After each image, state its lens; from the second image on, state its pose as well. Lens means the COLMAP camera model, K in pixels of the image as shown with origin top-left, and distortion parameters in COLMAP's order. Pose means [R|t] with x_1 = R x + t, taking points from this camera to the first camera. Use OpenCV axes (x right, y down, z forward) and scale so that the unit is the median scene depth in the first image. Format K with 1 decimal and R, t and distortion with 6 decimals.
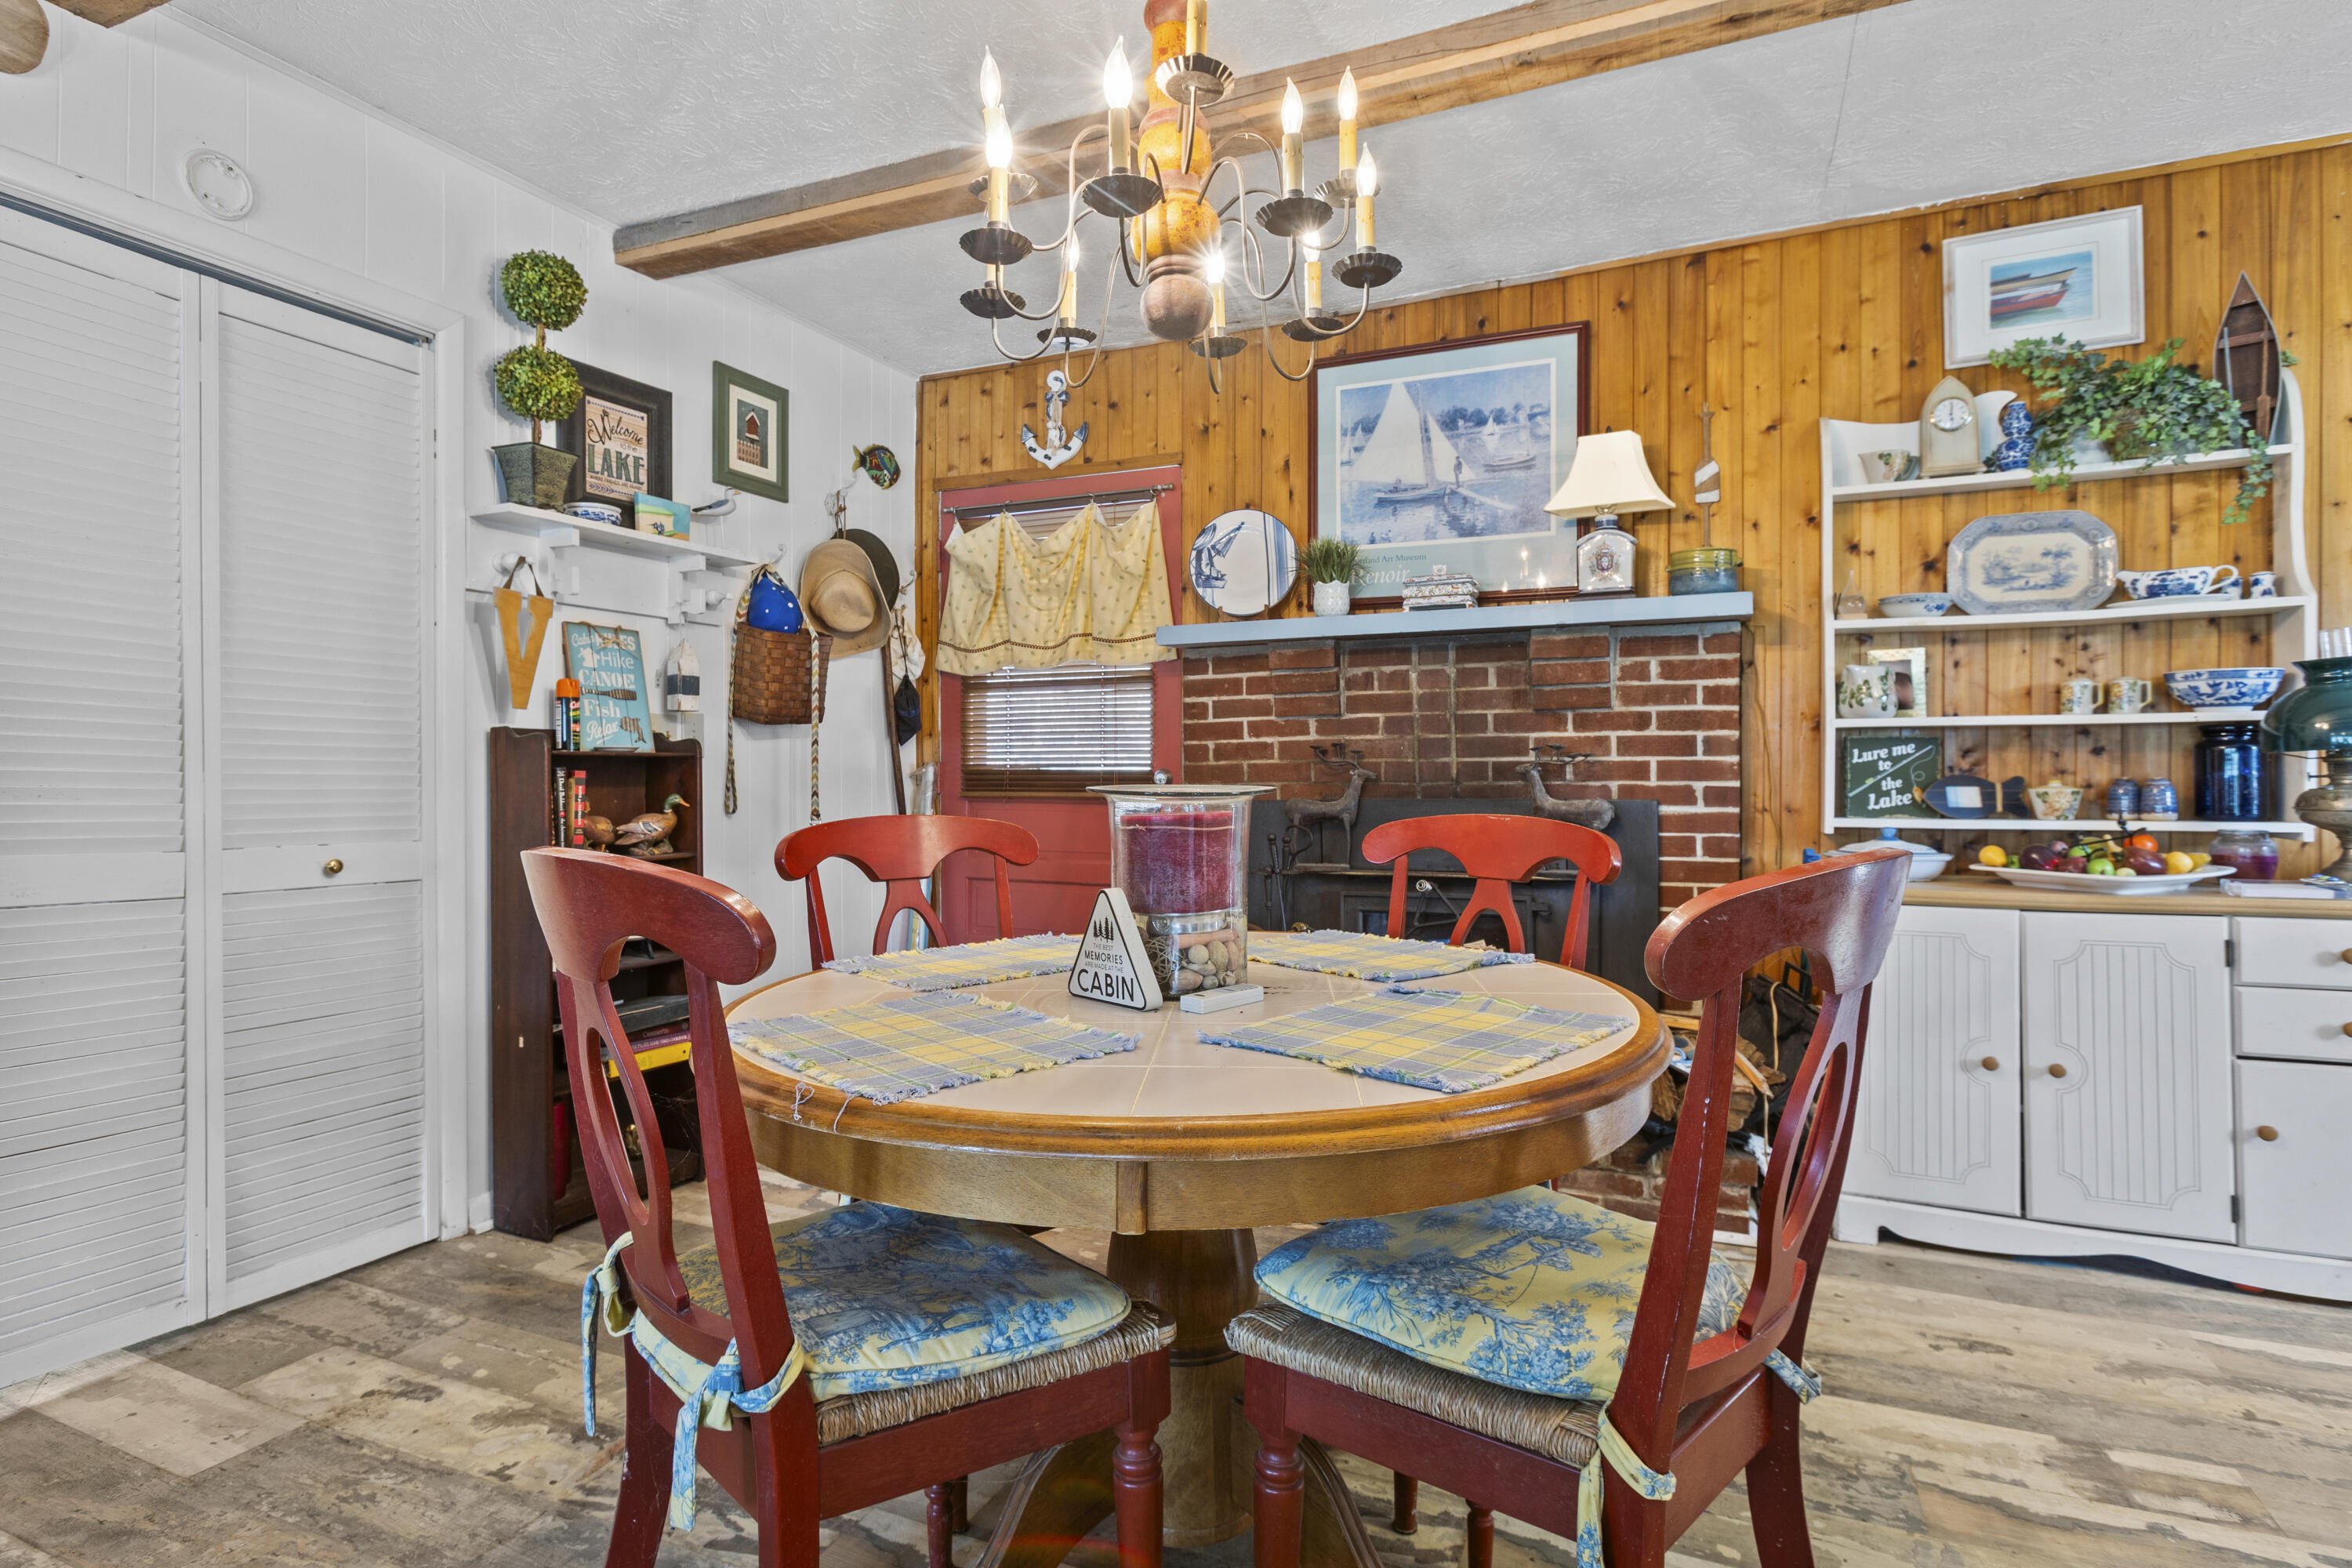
lens RADIAL K [[1219.2, 0, 1174.6], [0, 1219.2, 771.8], [0, 0, 1]] dist [-0.035876, 0.040336]
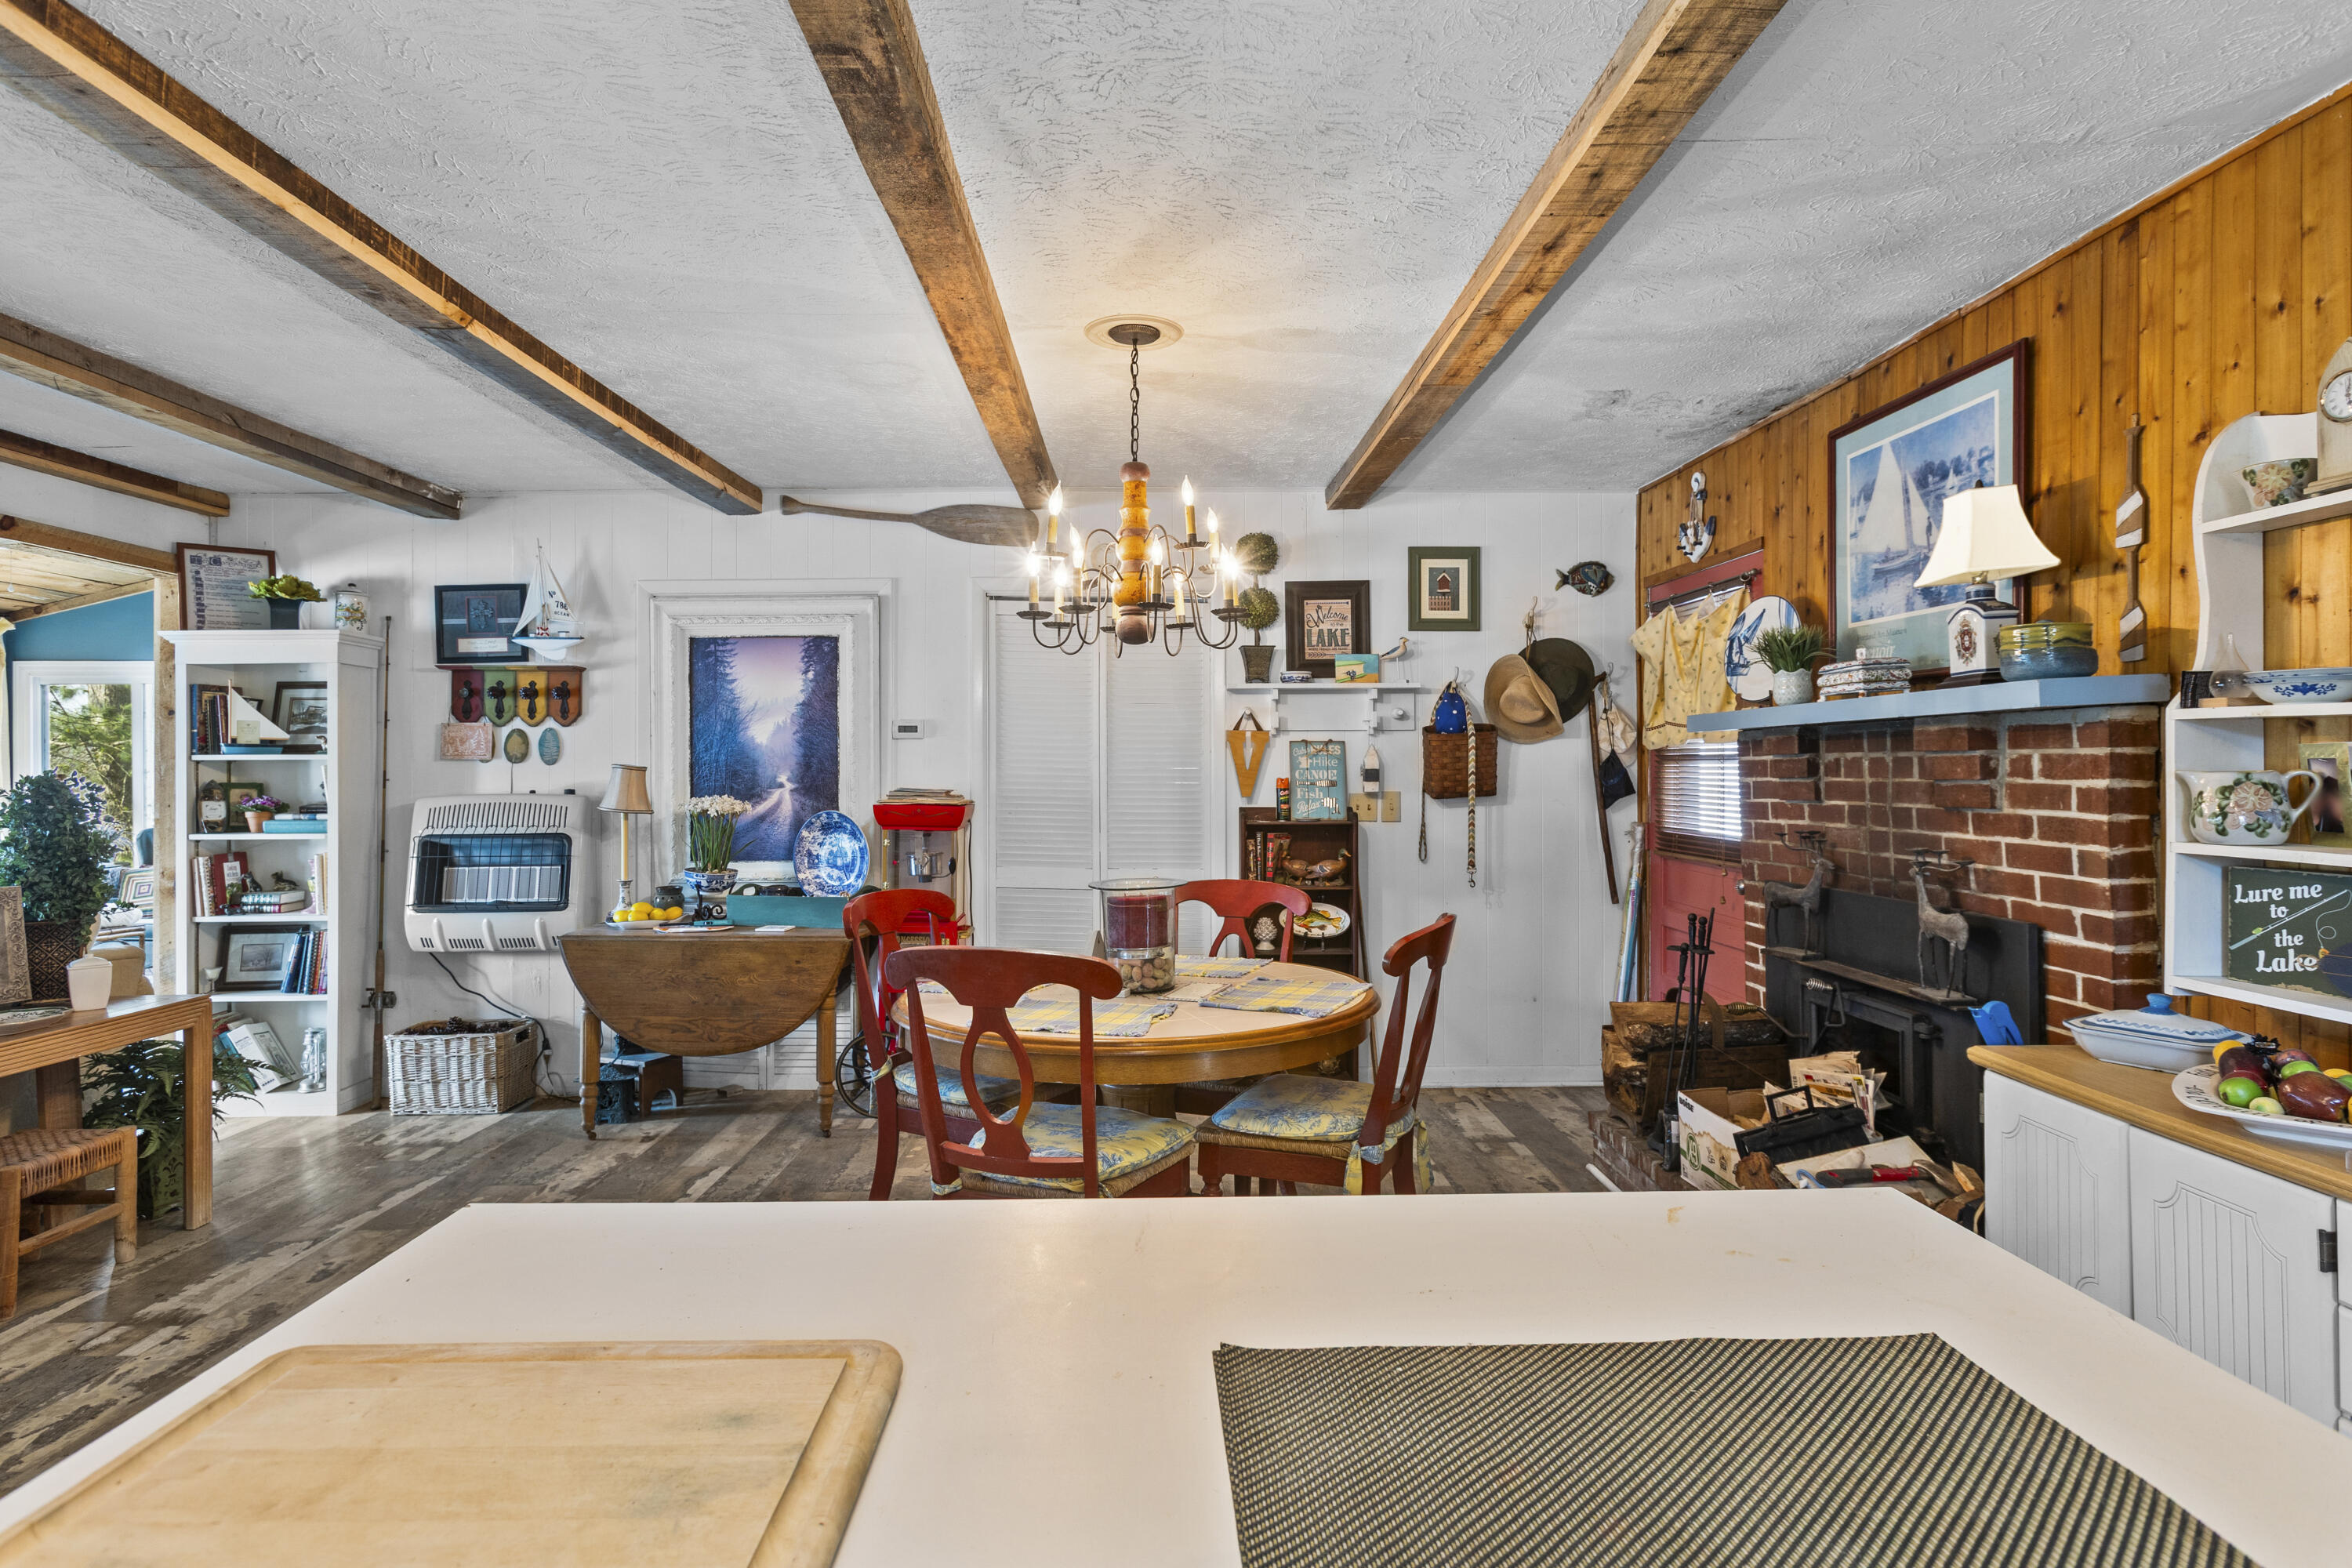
lens RADIAL K [[1236.9, 0, 1168.6], [0, 1236.9, 775.2], [0, 0, 1]] dist [0.001996, 0.000192]
pose [[0.433159, 0.005958, -0.901298, 0.887617], [0.004183, 0.999954, 0.008621, -0.086328], [0.901308, -0.007505, 0.433114, 0.106796]]
